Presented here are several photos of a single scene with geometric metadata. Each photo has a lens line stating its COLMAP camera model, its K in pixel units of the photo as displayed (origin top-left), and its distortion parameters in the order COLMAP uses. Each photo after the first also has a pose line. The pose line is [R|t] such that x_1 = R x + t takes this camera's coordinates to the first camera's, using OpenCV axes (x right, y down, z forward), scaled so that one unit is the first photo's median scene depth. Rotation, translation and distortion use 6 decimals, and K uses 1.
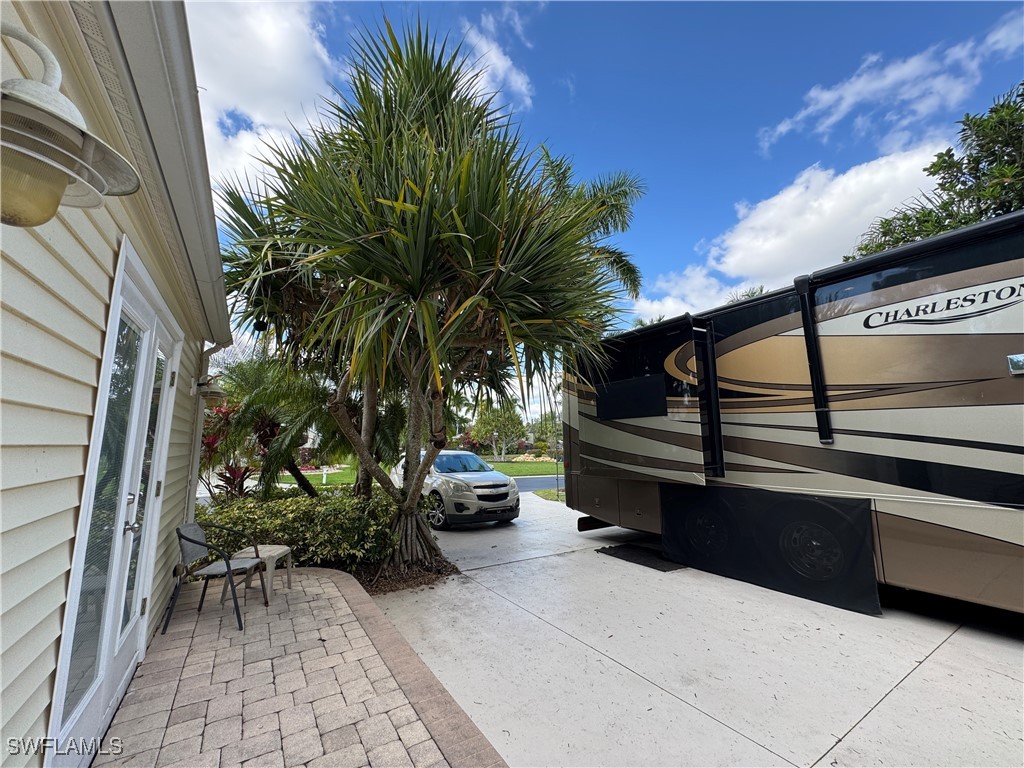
lens RADIAL K [[408.8, 0, 509.1], [0, 408.8, 384.6], [0, 0, 1]] dist [-0.002215, 0.000039]
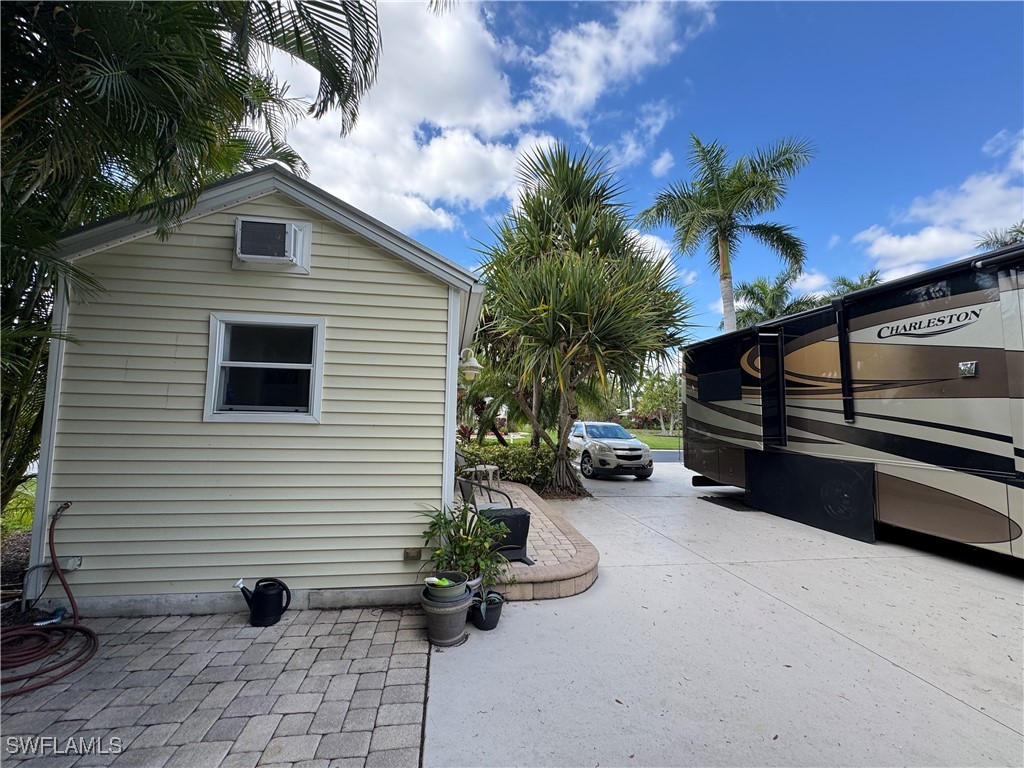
lens RADIAL K [[408.8, 0, 509.1], [0, 408.8, 384.6], [0, 0, 1]] dist [-0.002215, 0.000039]
pose [[0.911838, -0.008499, -0.410463, 0.263775], [0.035075, 0.997743, 0.057258, -0.088069], [0.409050, -0.066607, 0.910078, -0.610514]]
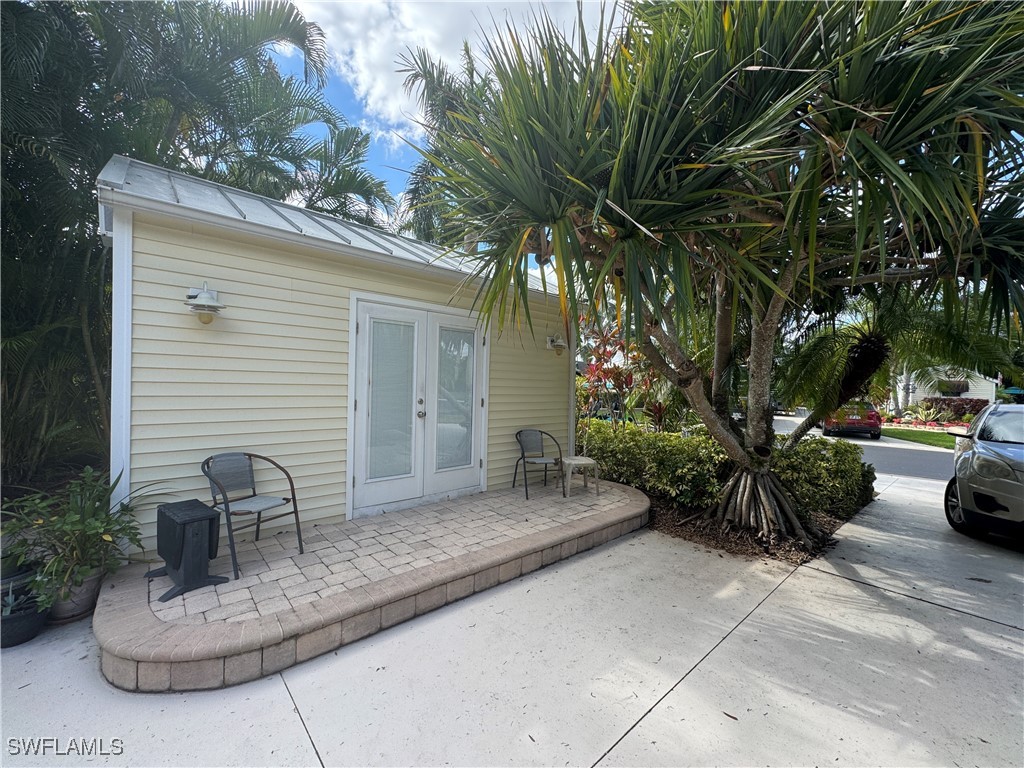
lens RADIAL K [[408.8, 0, 509.1], [0, 408.8, 384.6], [0, 0, 1]] dist [-0.002215, 0.000039]
pose [[0.162240, 0.011153, -0.986688, 0.538517], [0.115835, 0.992807, 0.030269, 0.076250], [0.979929, -0.119204, 0.159781, 0.473594]]
